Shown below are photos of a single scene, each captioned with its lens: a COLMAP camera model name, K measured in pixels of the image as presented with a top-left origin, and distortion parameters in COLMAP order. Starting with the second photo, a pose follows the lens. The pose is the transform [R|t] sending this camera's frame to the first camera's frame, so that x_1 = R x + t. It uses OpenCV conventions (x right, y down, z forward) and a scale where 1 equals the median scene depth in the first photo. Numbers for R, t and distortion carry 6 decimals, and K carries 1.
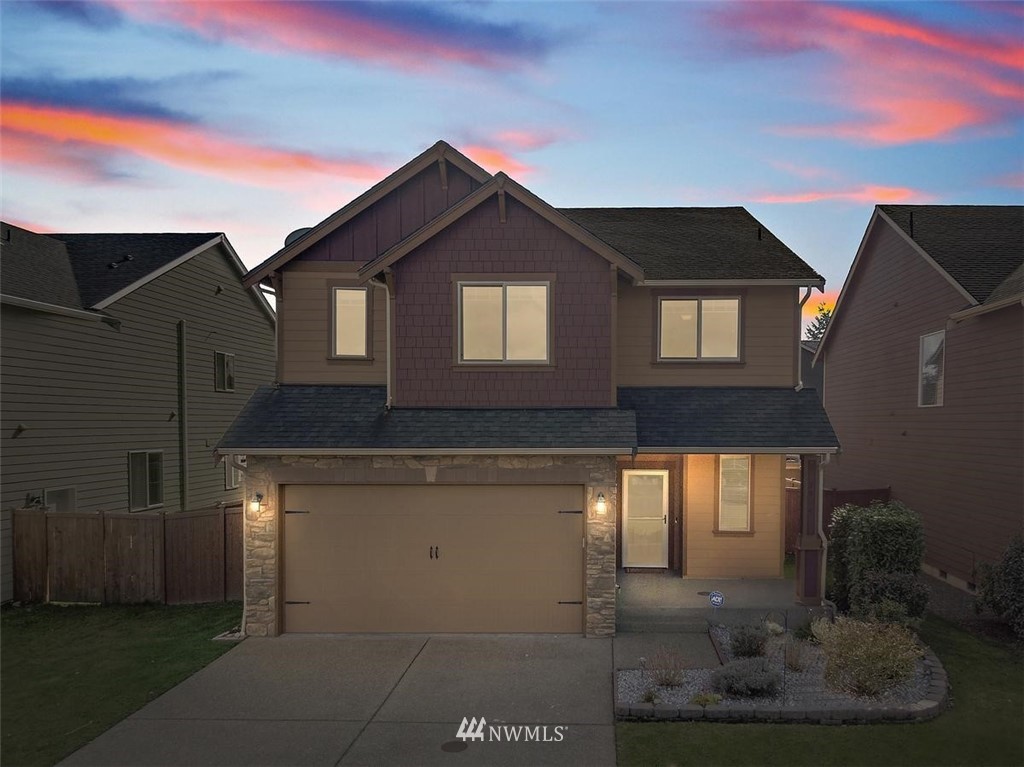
lens RADIAL K [[788.5, 0, 512.6], [0, 788.5, 444.2], [0, 0, 1]] dist [-0.001102, -0.003234]
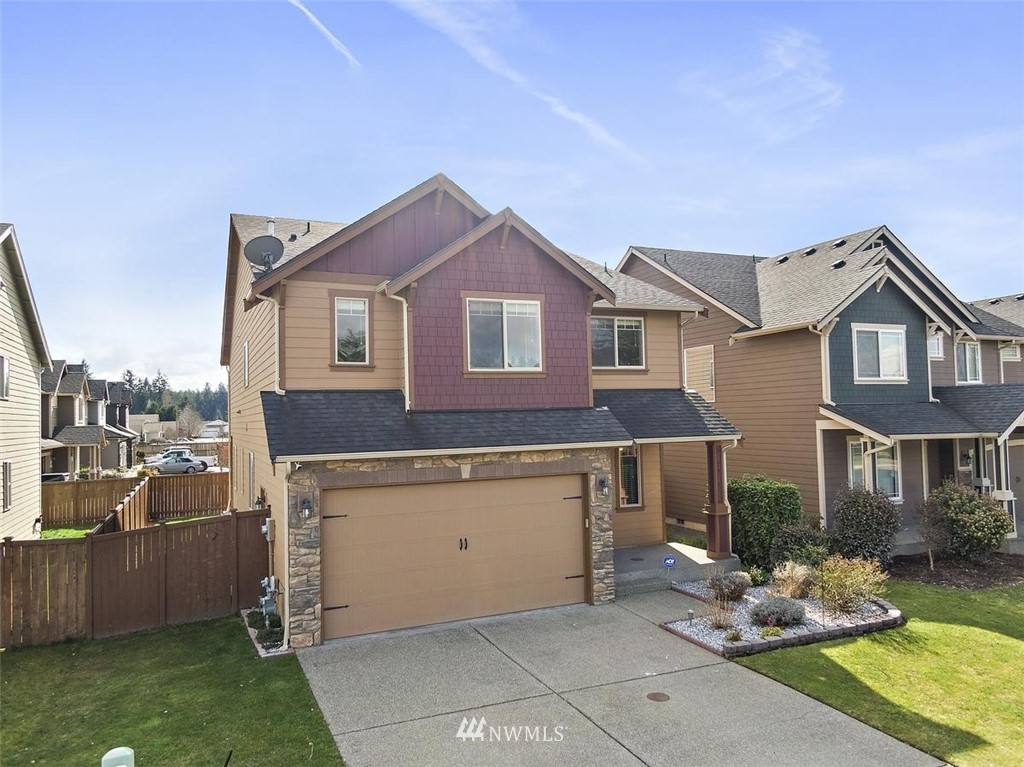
lens RADIAL K [[736.0, 0, 512.0], [0, 736.0, 383.5], [0, 0, 1]] dist [0.005455, -0.002018]
pose [[0.911416, -0.005495, 0.411450, -0.463252], [0.038524, 0.996659, -0.072026, -0.007510], [-0.409679, 0.081496, 0.908582, 0.033628]]
